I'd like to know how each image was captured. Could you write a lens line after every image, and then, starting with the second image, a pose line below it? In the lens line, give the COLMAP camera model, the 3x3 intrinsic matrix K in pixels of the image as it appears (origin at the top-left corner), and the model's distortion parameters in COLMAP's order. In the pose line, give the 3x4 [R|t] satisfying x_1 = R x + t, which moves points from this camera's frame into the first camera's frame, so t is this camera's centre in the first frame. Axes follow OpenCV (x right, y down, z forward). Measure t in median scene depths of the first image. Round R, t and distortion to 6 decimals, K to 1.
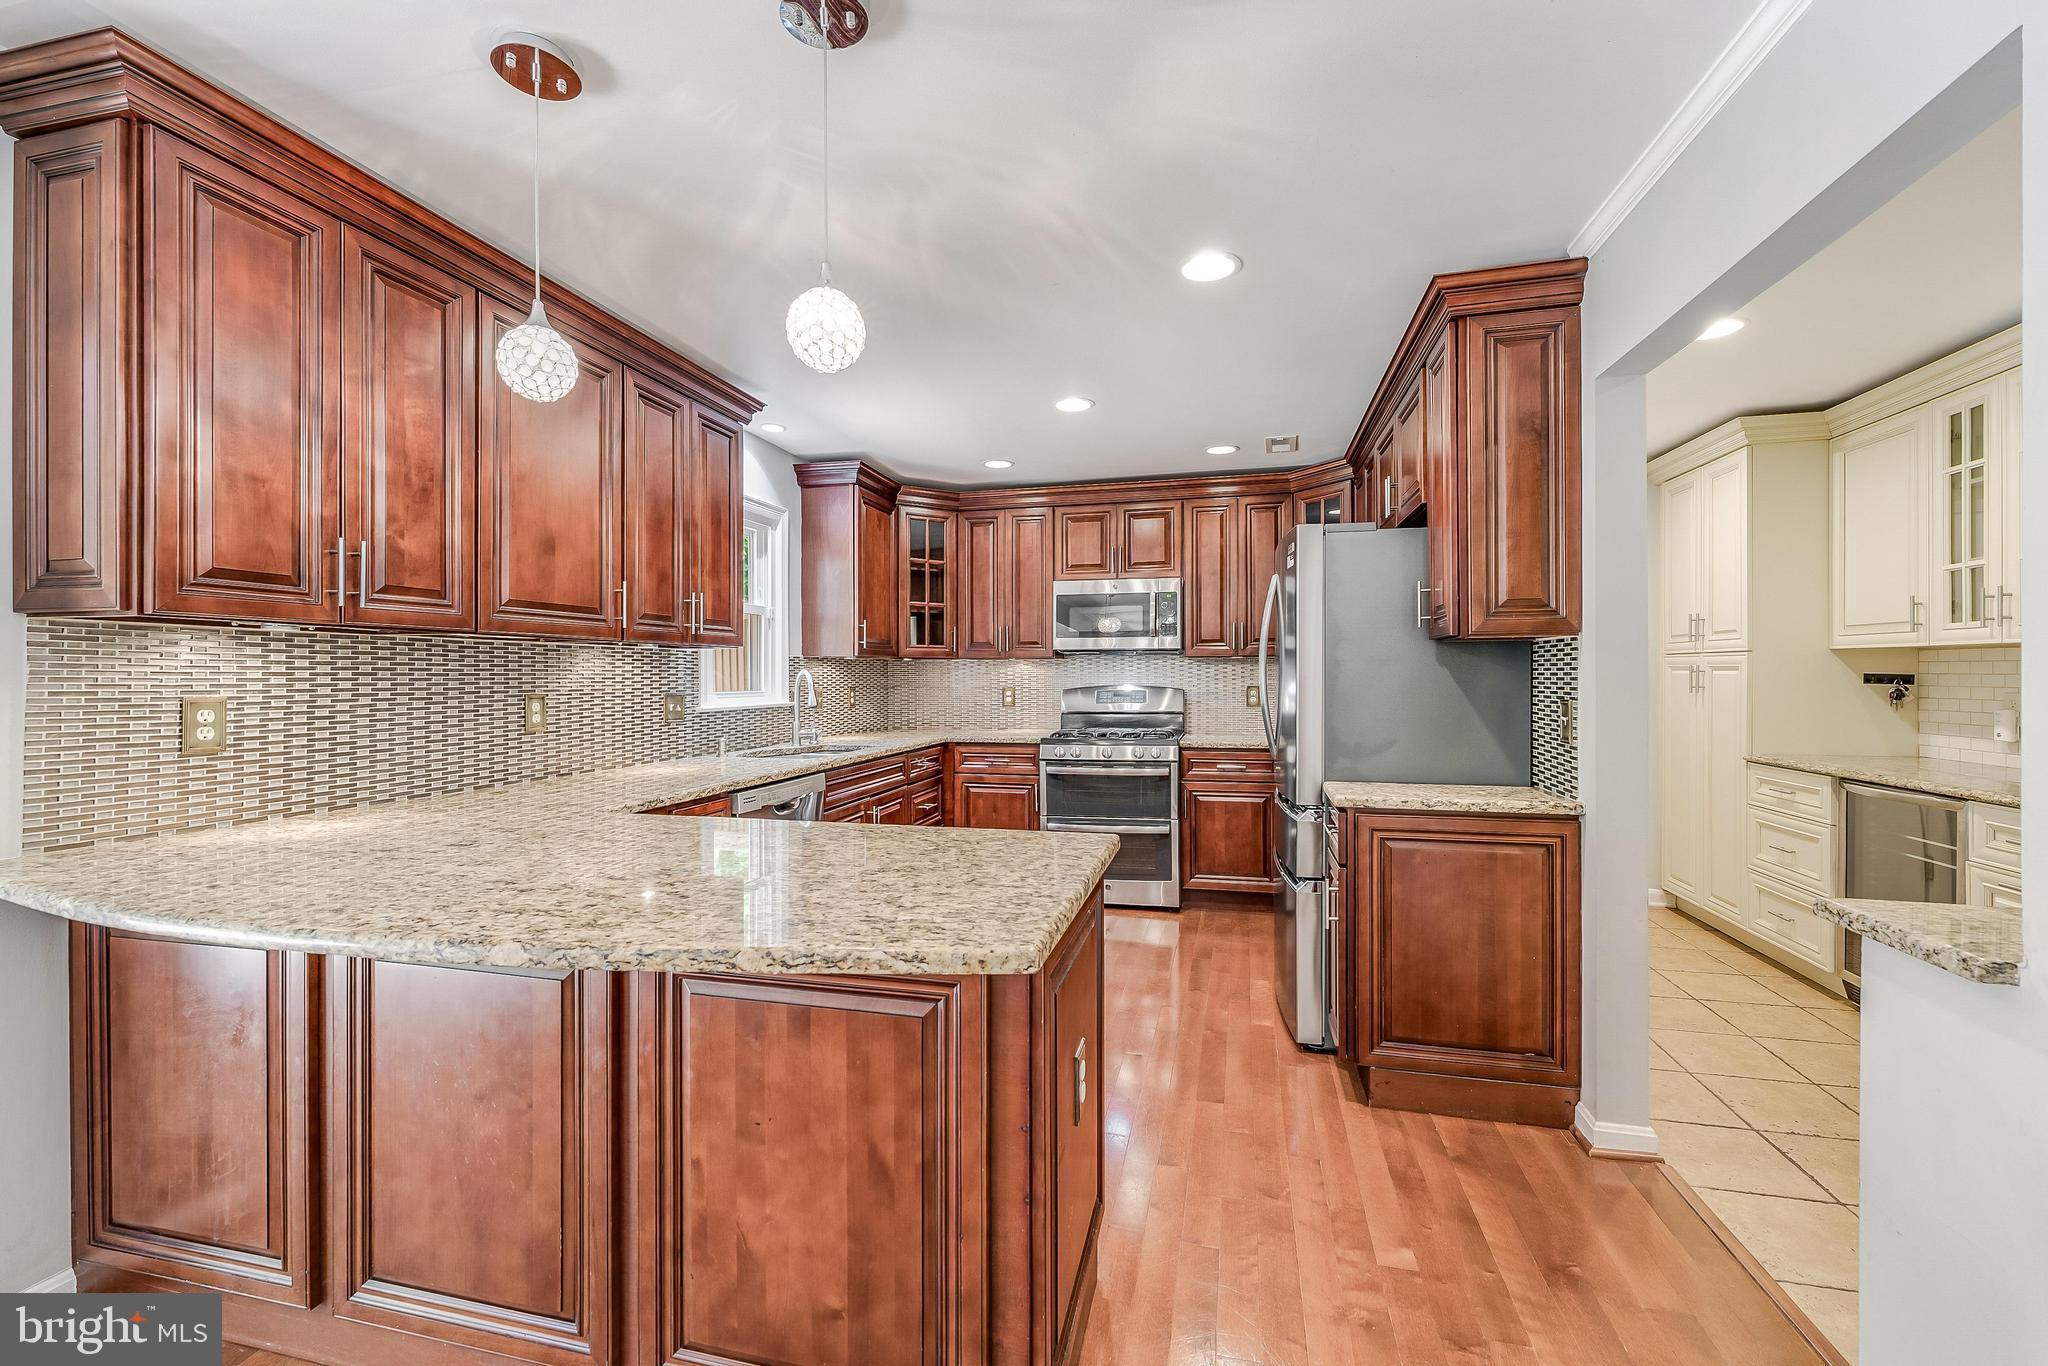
lens RADIAL K [[825.4, 0, 1032.1], [0, 825.4, 679.3], [0, 0, 1]] dist [0.000399, -0.000296]
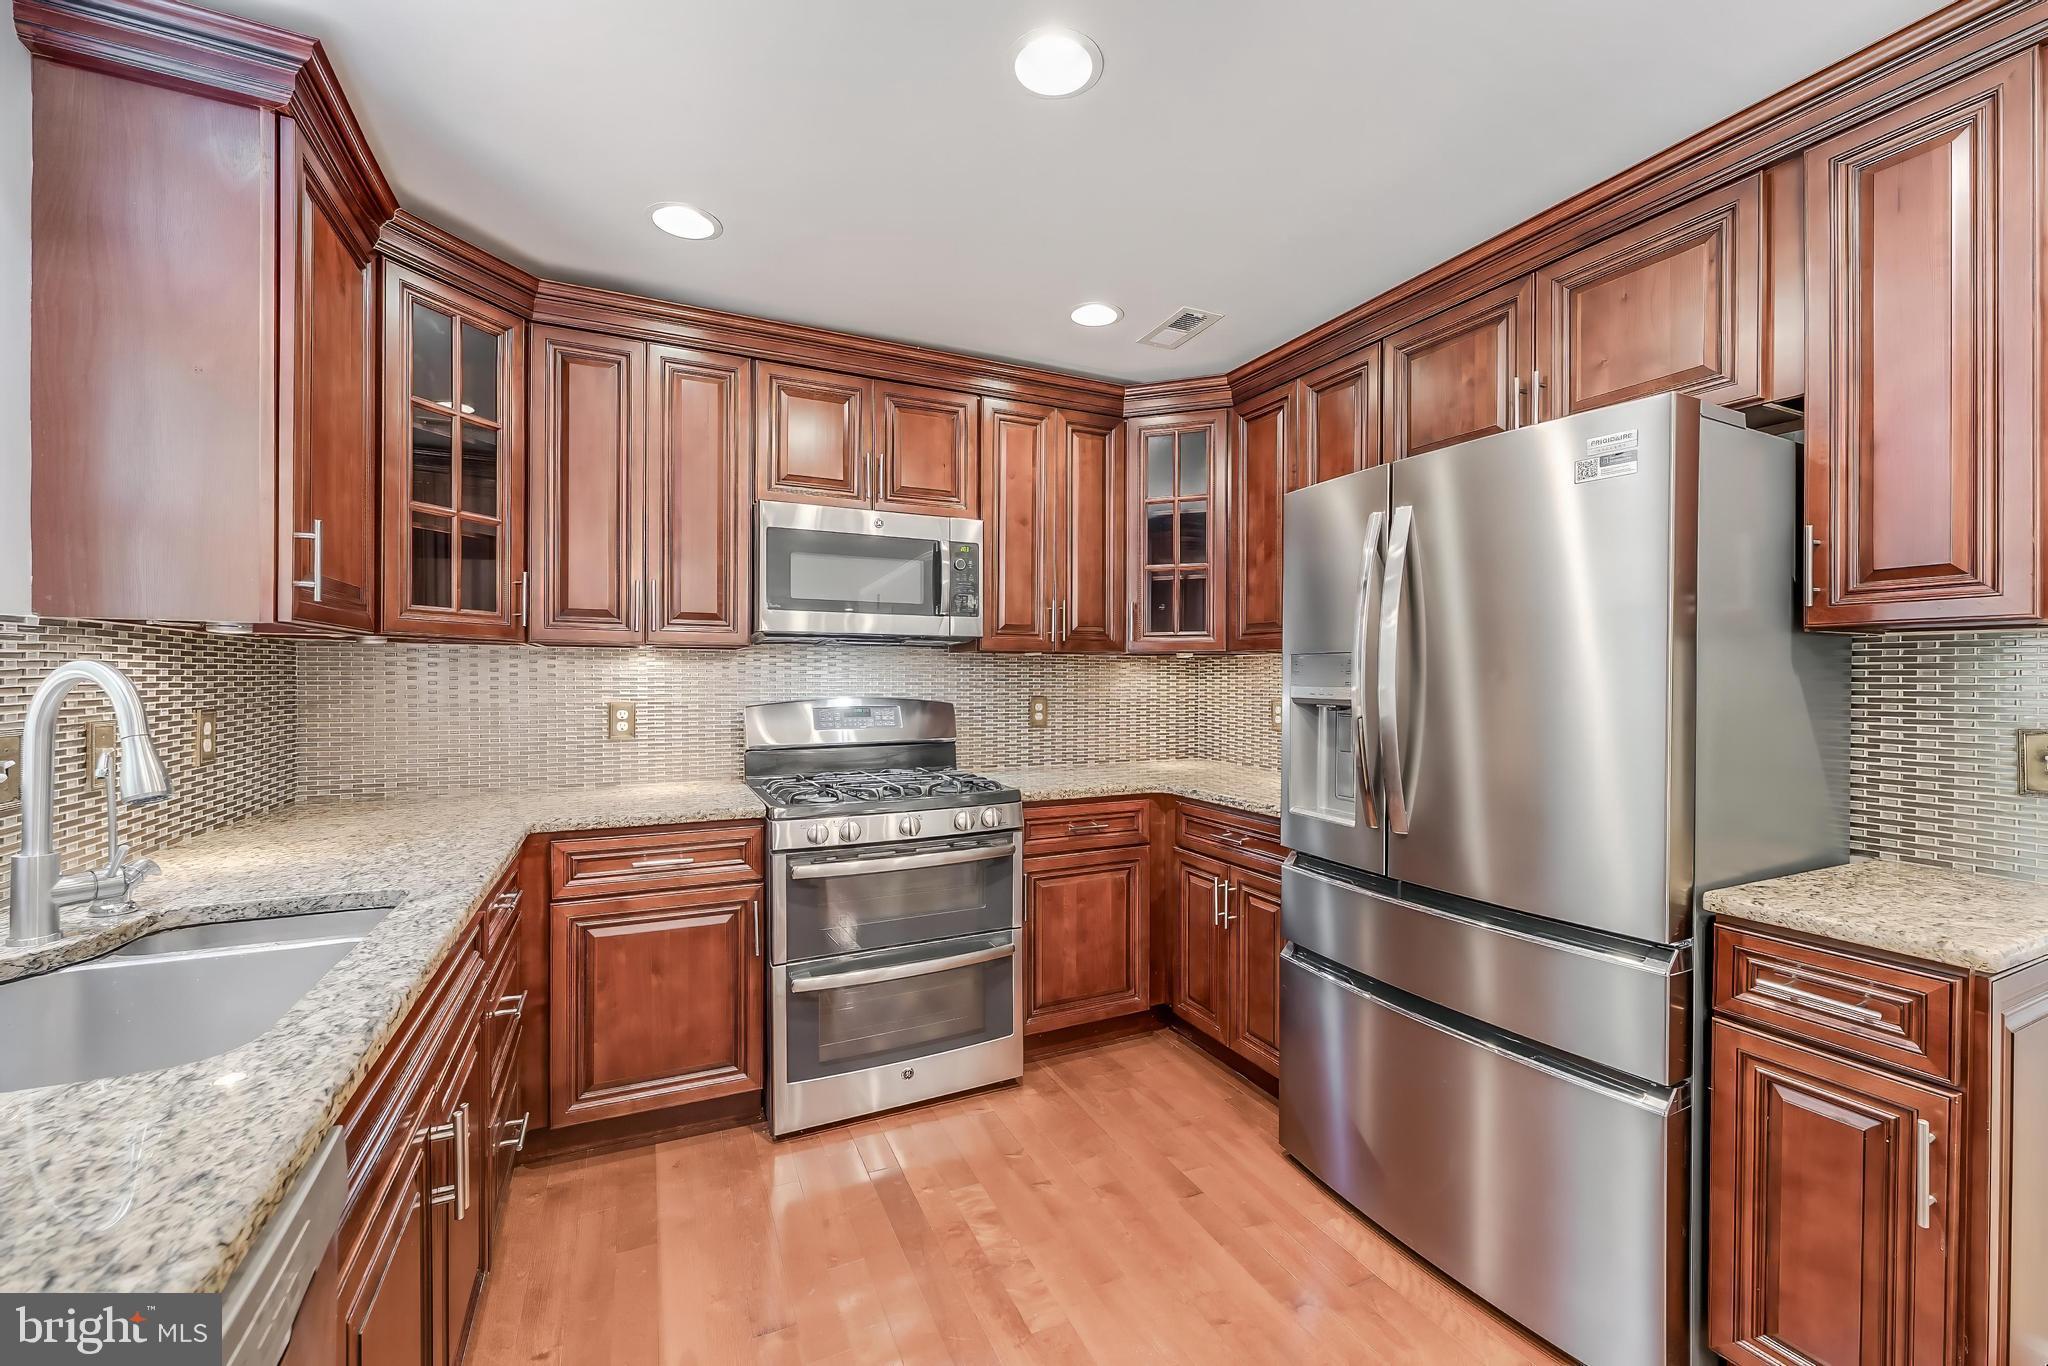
lens RADIAL K [[825.4, 0, 1031.1], [0, 825.4, 681.2], [0, 0, 1]] dist [0.000399, -0.000296]
pose [[0.772674, 0.002485, 0.634799, -0.195558], [-0.003025, 0.999995, -0.000232, -0.005460], [-0.634796, -0.001741, 0.772678, 0.554581]]
